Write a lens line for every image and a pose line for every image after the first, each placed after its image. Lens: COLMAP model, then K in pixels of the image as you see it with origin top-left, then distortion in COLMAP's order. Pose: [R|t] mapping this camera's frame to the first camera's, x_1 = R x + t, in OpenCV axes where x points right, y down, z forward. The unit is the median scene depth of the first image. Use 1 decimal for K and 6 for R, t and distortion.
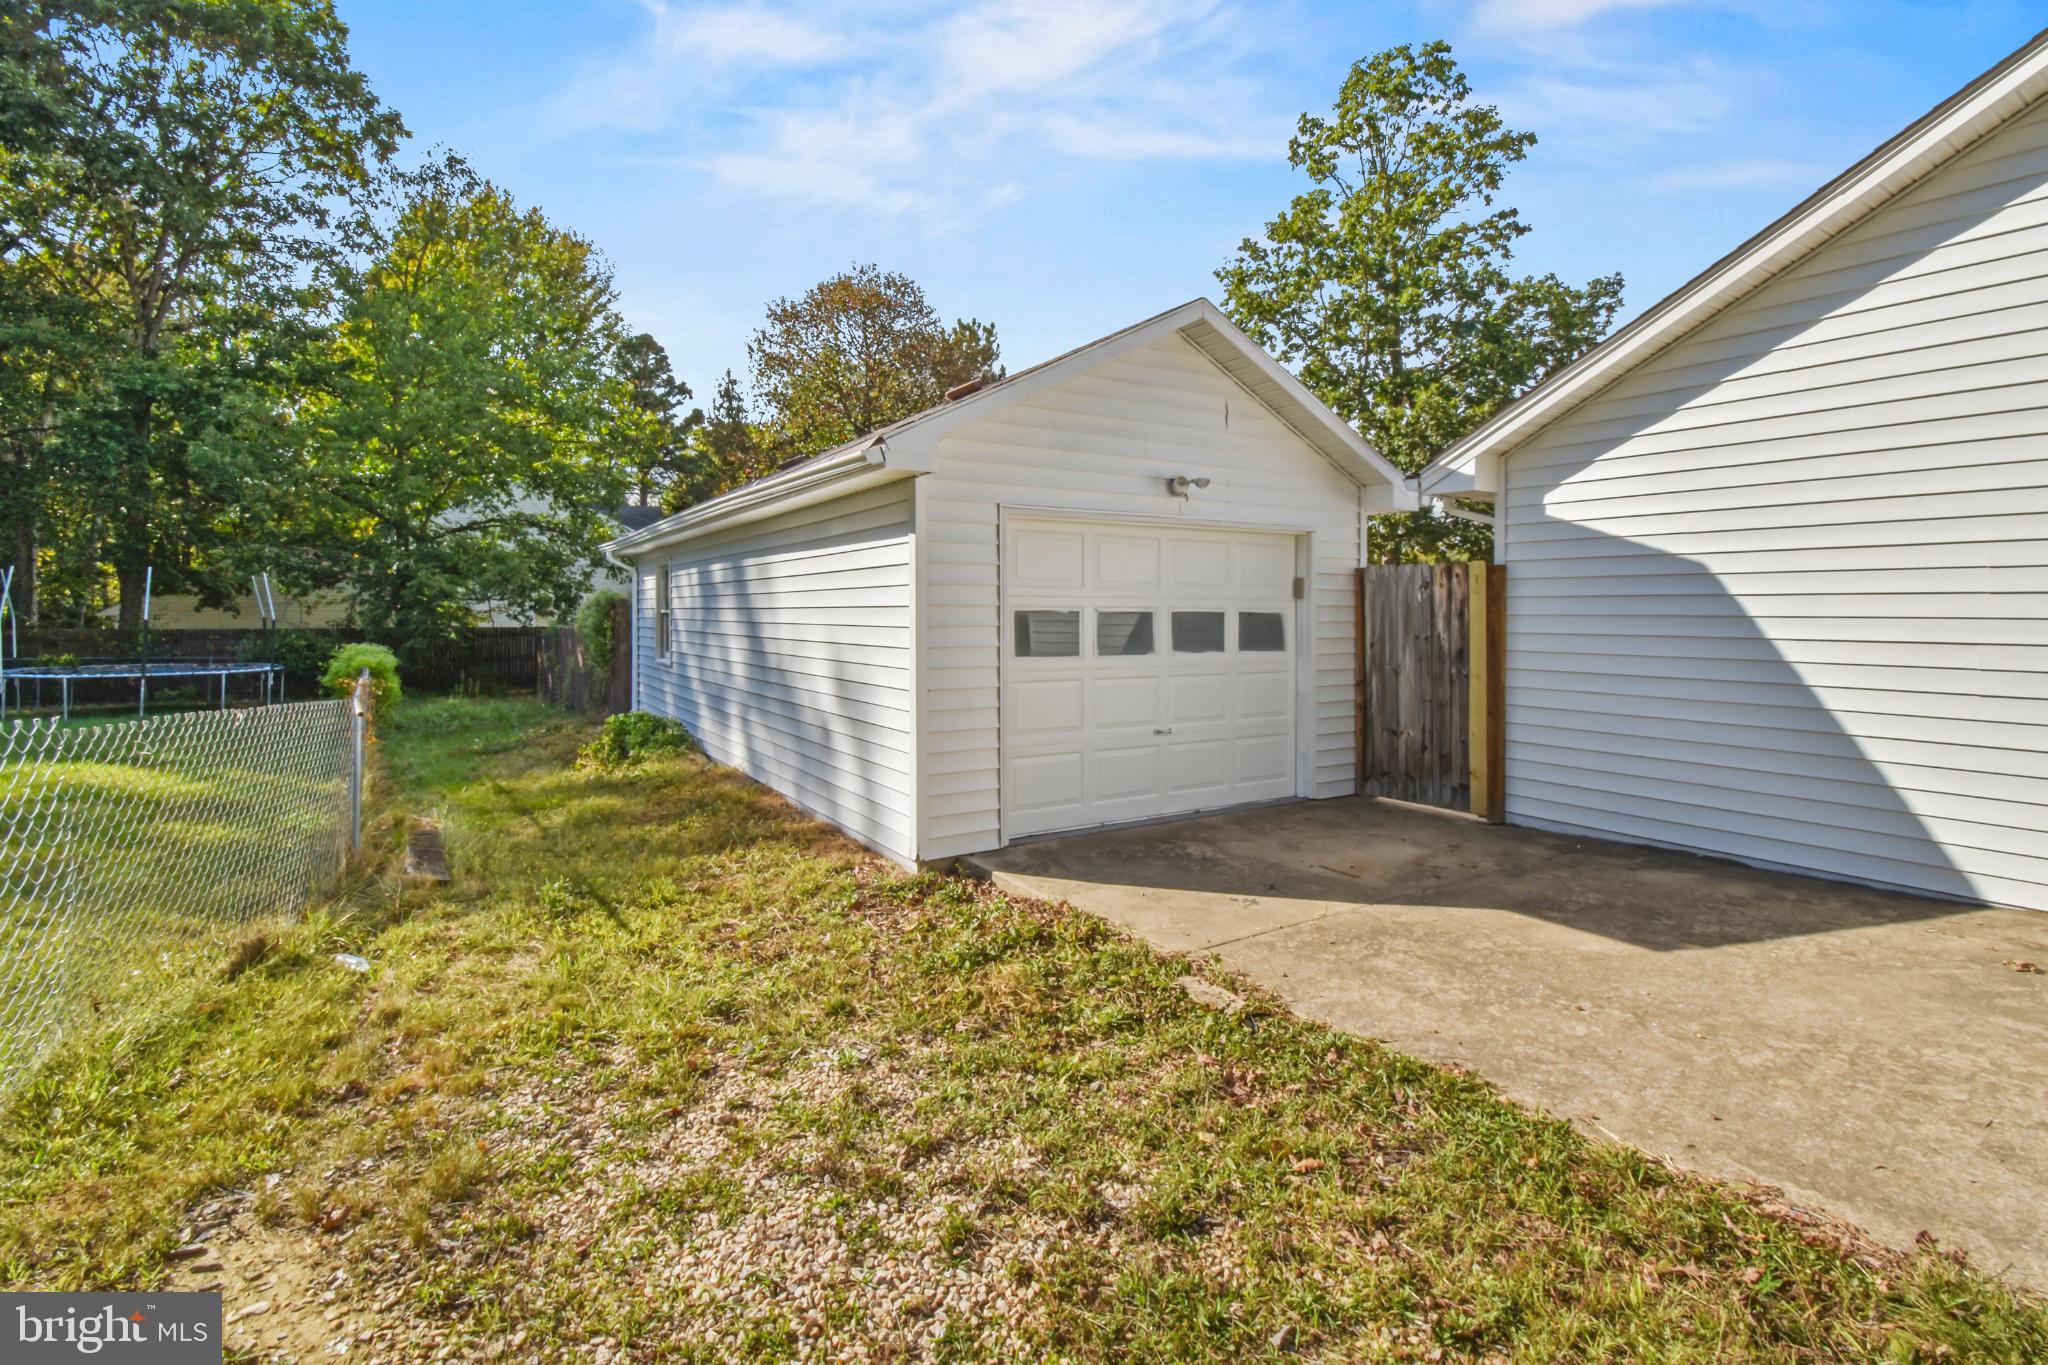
lens RADIAL K [[950.4, 0, 1038.7], [0, 950.4, 620.3], [0, 0, 1]] dist [0.024010, -0.029542]
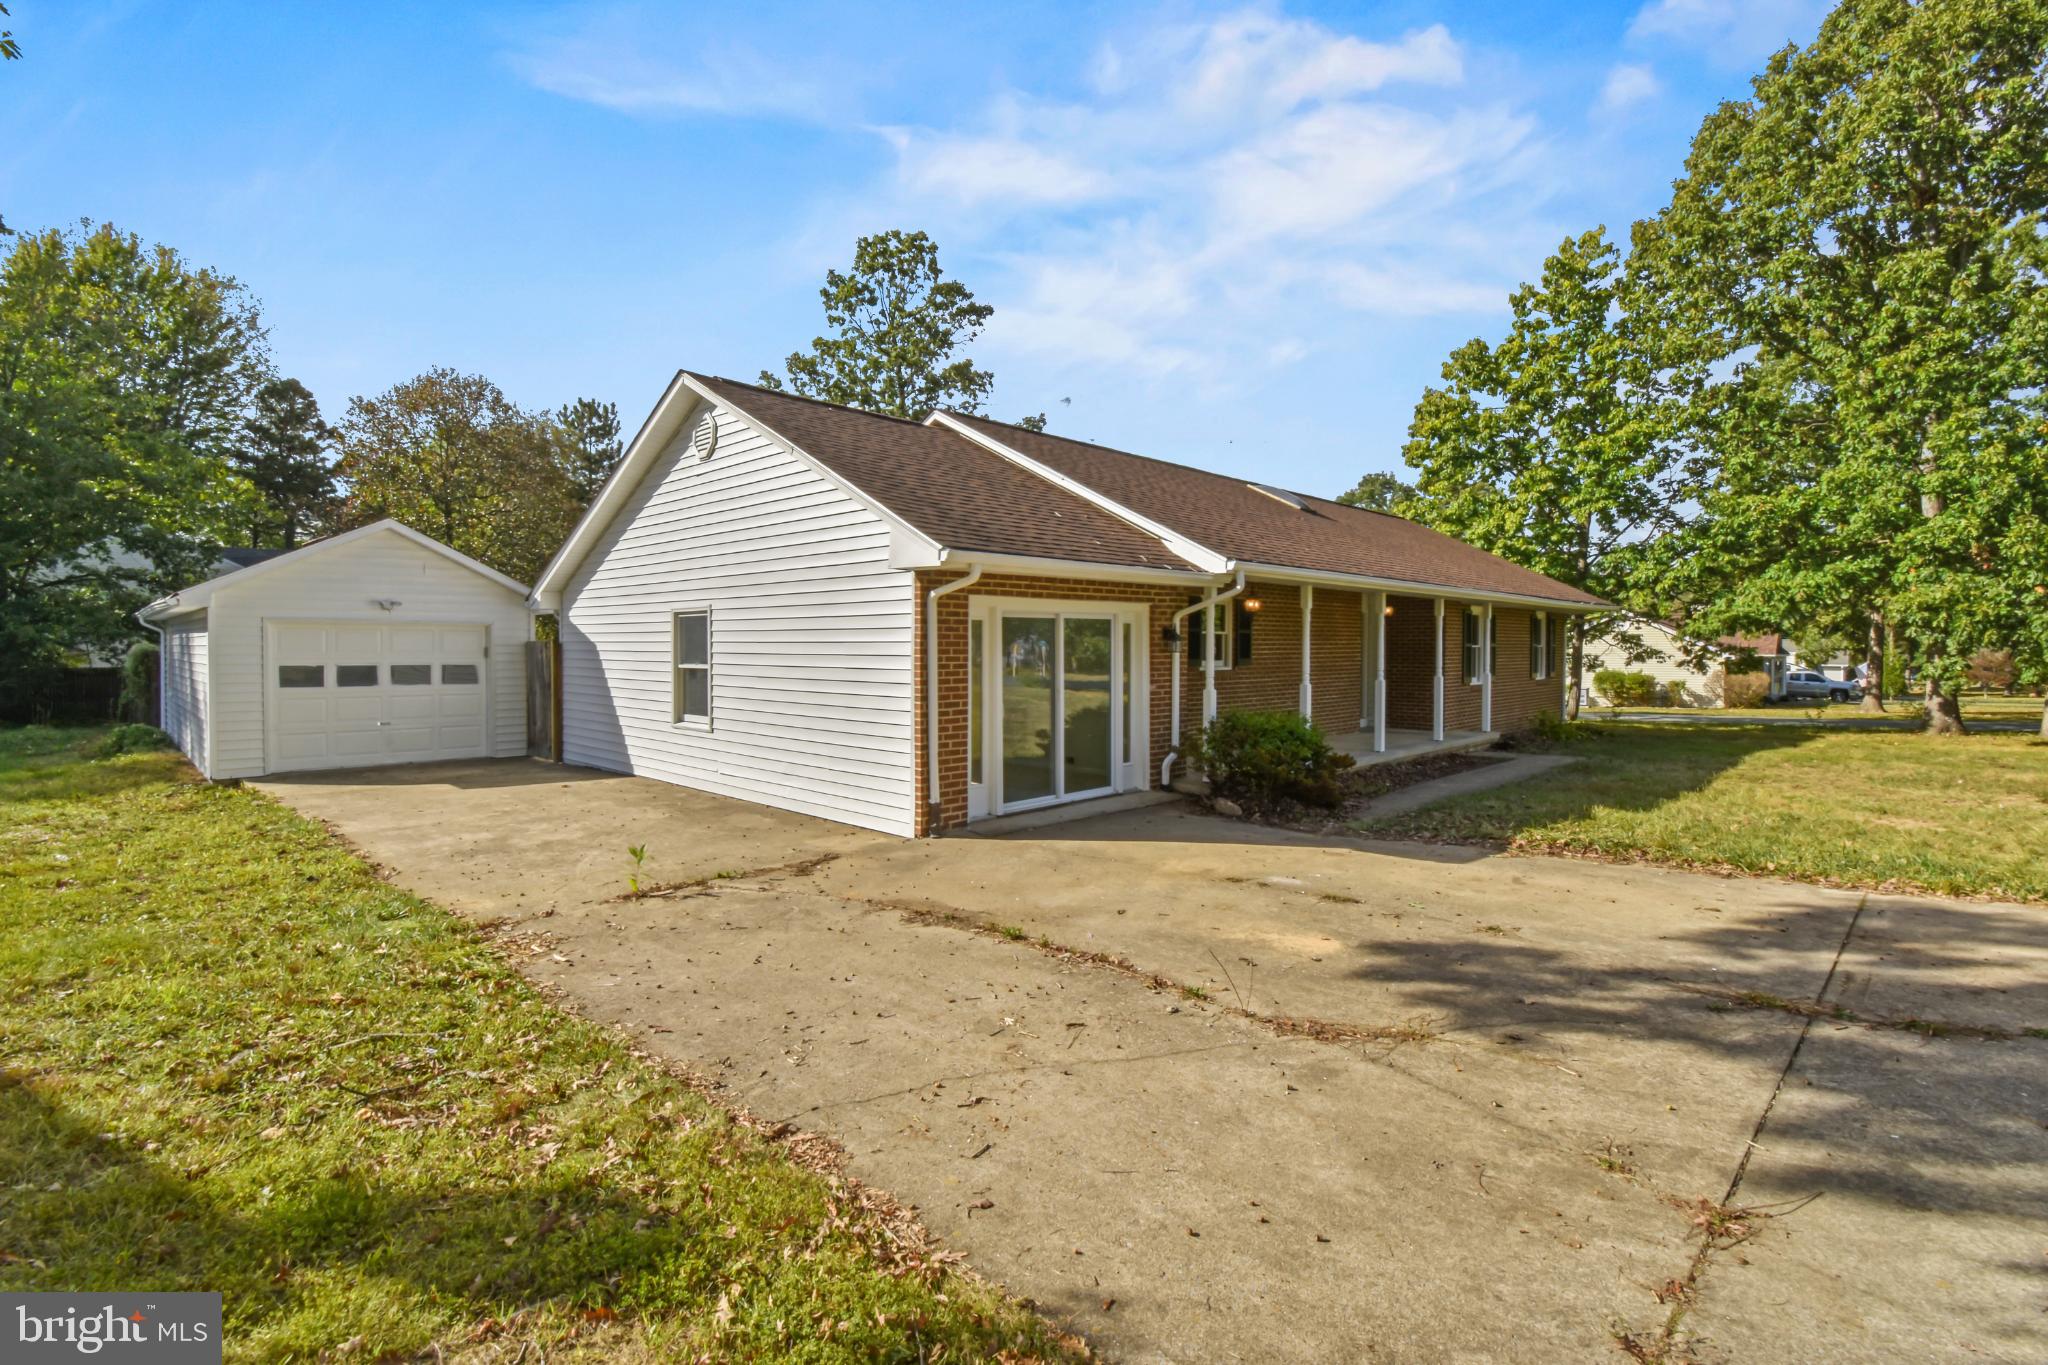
lens RADIAL K [[937.3, 0, 1022.7], [0, 937.3, 656.8], [0, 0, 1]] dist [0.029168, -0.030978]
pose [[0.974861, -0.000888, 0.222813, 0.288847], [0.000275, 0.999996, 0.002779, -0.009158], [-0.222815, -0.002648, 0.974857, -0.368036]]
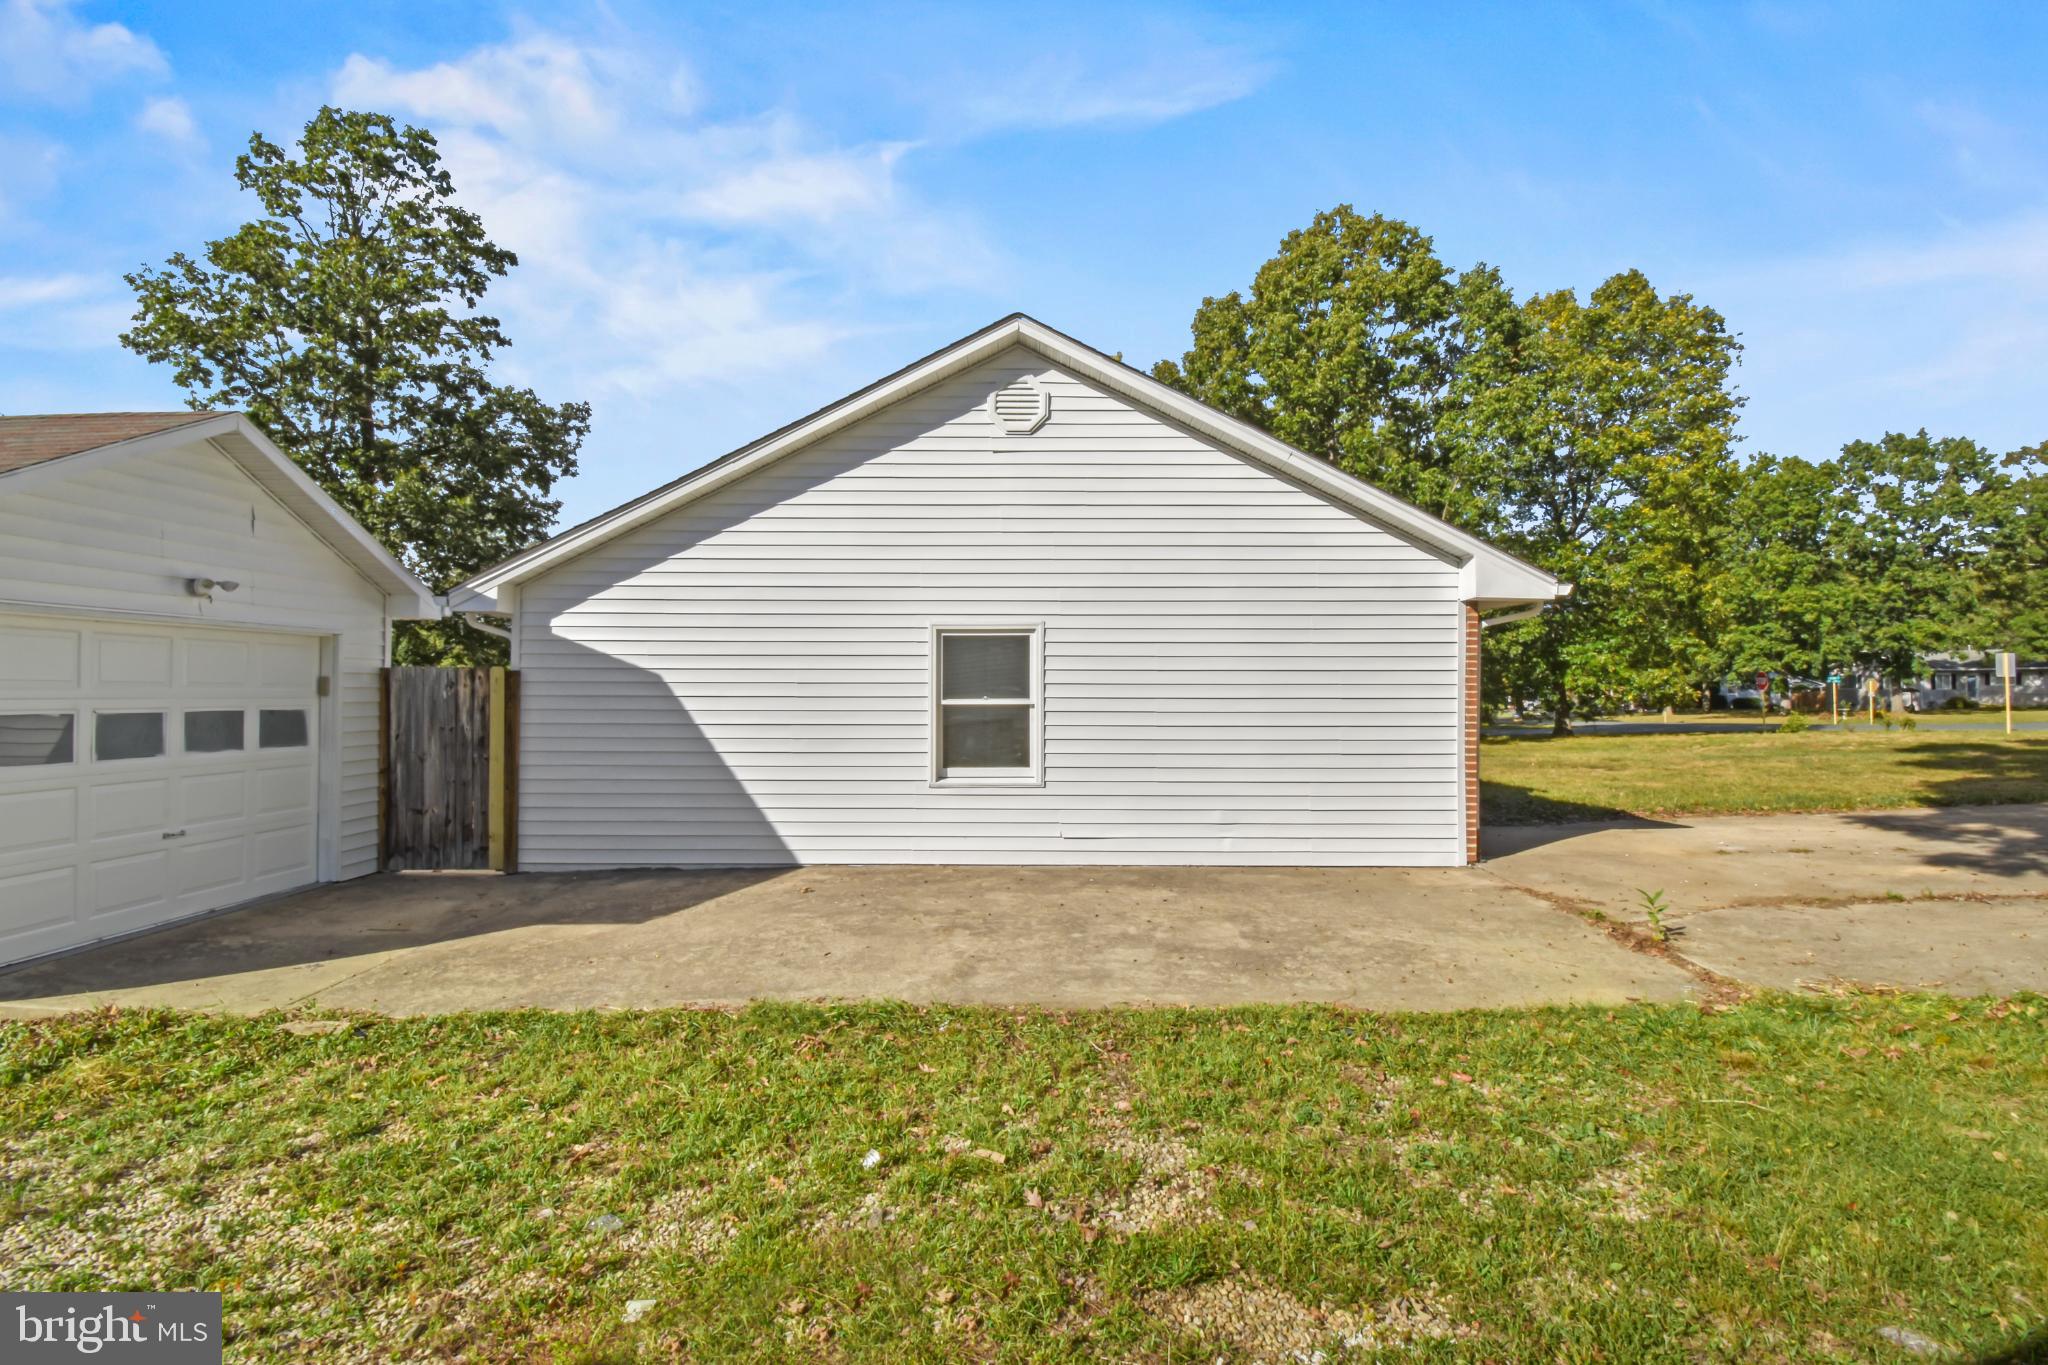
lens RADIAL K [[937.3, 0, 1022.7], [0, 937.3, 656.8], [0, 0, 1]] dist [0.029168, -0.030978]
pose [[0.549511, 0.028340, 0.835006, -0.056165], [0.006172, 0.999260, -0.037976, -0.006693], [-0.835464, 0.026022, 0.548929, -0.074270]]
